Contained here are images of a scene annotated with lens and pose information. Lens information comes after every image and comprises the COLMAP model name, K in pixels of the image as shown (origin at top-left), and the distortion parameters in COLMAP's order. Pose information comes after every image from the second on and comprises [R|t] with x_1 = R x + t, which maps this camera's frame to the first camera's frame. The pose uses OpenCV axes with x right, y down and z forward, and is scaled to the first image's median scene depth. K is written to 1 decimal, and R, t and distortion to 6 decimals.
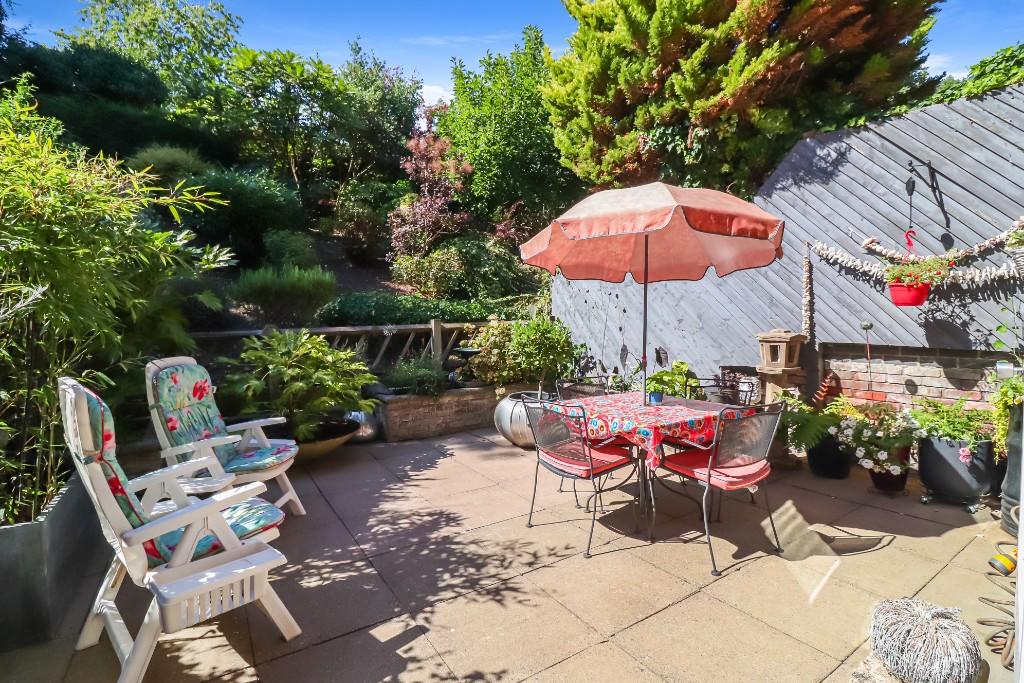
lens RADIAL K [[480.6, 0, 512.5], [0, 480.6, 343.8], [0, 0, 1]] dist [-0.016050, -0.002575]
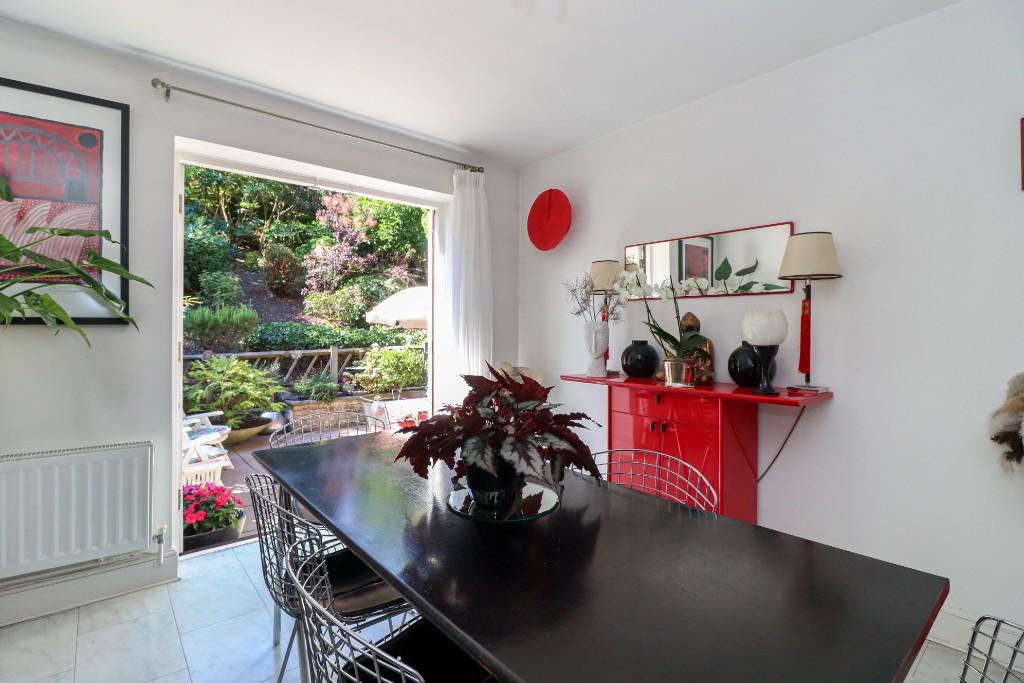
lens RADIAL K [[480.6, 0, 510.8], [0, 480.6, 334.6], [0, 0, 1]] dist [-0.016050, -0.002575]
pose [[0.991275, 0.012995, 0.131164, 0.171597], [-0.007342, 0.999027, -0.043493, -0.028947], [-0.131602, 0.042150, 0.990406, -0.452464]]
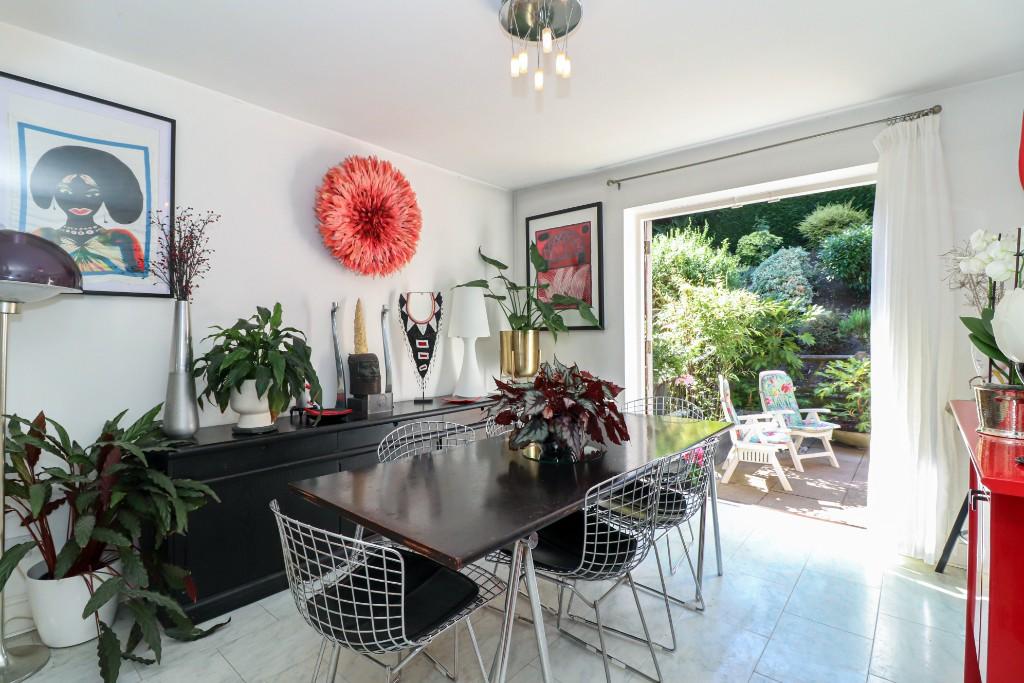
lens RADIAL K [[480.6, 0, 513.6], [0, 480.6, 336.1], [0, 0, 1]] dist [-0.016050, -0.002575]
pose [[0.296990, 0.013552, -0.954784, 0.471230], [-0.043584, 0.999050, 0.000623, -0.037016], [0.953885, 0.041428, 0.297298, -0.358236]]
